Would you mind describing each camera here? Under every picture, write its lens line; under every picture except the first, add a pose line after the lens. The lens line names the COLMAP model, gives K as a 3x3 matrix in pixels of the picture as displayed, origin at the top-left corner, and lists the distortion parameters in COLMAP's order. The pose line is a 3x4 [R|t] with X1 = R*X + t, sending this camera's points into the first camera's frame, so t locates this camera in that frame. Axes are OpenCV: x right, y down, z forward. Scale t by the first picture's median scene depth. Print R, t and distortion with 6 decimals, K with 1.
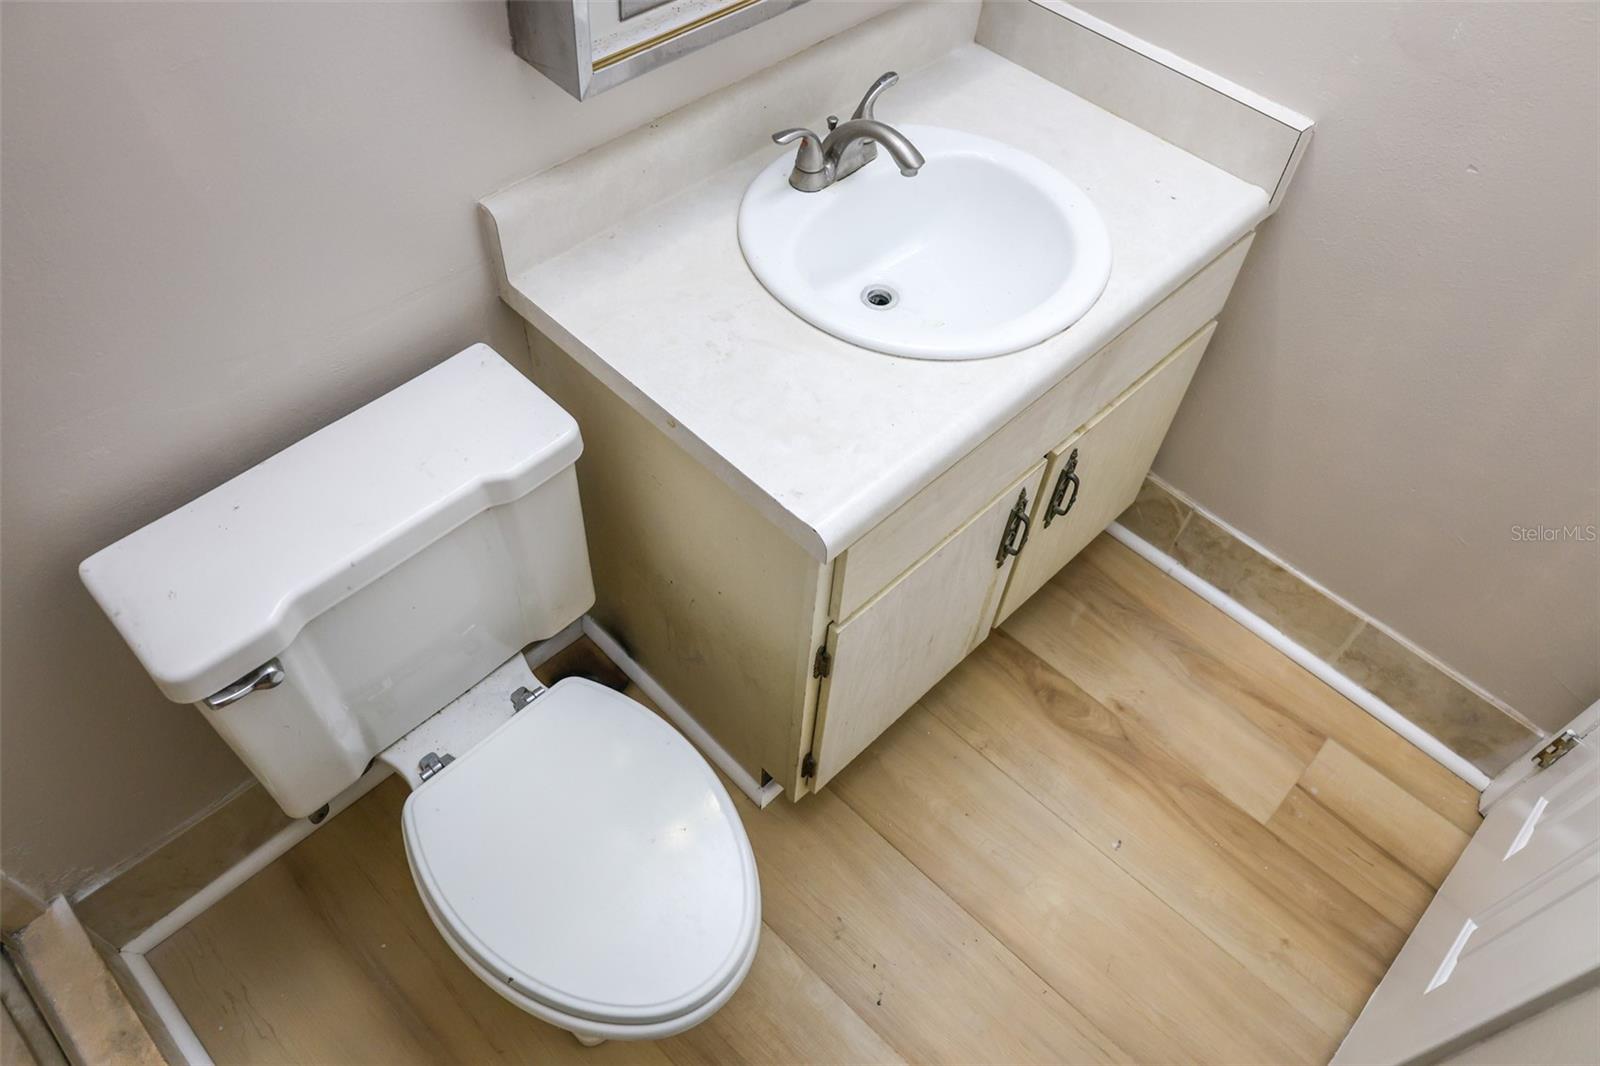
lens RADIAL K [[1107.7, 0, 795.6], [0, 1107.7, 542.0], [0, 0, 1]] dist [-0.004773, 0.003022]
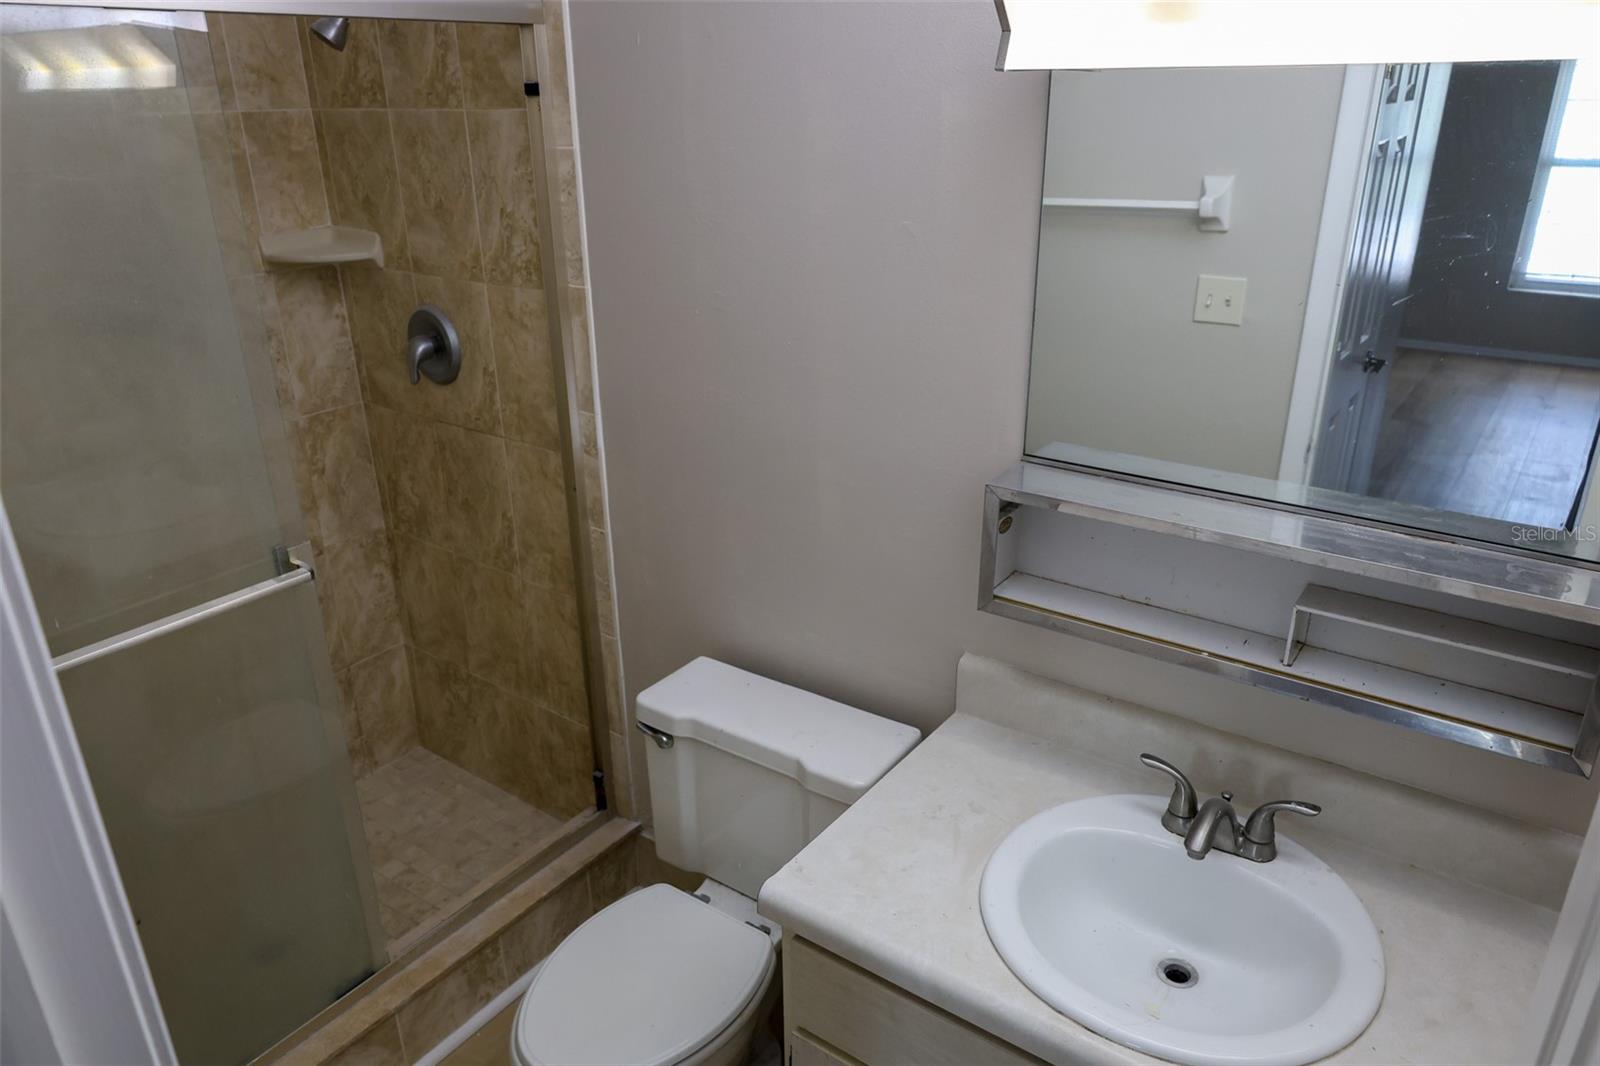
lens RADIAL K [[1107.7, 0, 795.6], [0, 1107.7, 542.0], [0, 0, 1]] dist [-0.004773, 0.003022]
pose [[0.154250, 0.331472, -0.930770, 1.006519], [-0.761694, 0.639912, 0.101660, -0.387438], [0.629308, 0.693281, 0.351187, 0.254760]]
